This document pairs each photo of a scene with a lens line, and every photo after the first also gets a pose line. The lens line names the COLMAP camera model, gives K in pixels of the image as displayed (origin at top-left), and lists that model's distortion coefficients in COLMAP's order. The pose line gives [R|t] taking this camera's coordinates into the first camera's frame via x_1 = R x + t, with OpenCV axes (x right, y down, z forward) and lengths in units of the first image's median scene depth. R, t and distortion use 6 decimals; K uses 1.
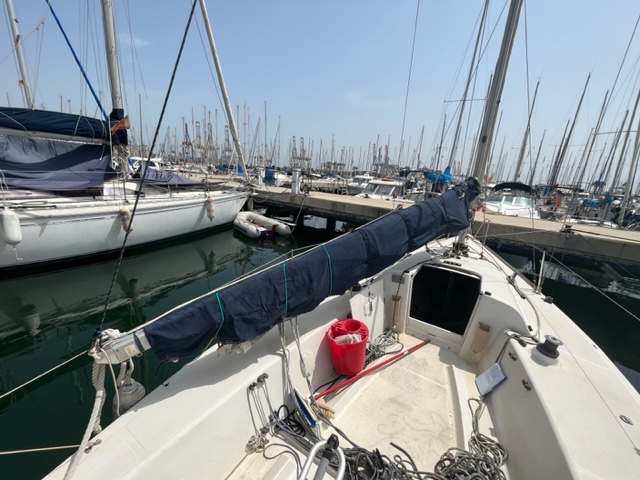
lens RADIAL K [[263.0, 0, 320.0], [0, 263.0, 240.0], [0, 0, 1]] dist [-0.001686, -0.000459]
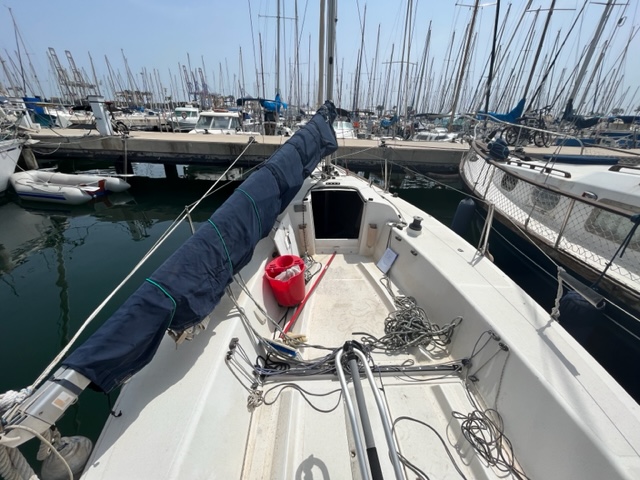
lens RADIAL K [[263.0, 0, 320.0], [0, 263.0, 240.0], [0, 0, 1]] dist [-0.001686, -0.000459]
pose [[0.788281, -0.303863, 0.535052, -0.260558], [0.174893, 0.944338, 0.278635, -0.013221], [-0.589937, -0.126066, 0.797547, 0.099036]]
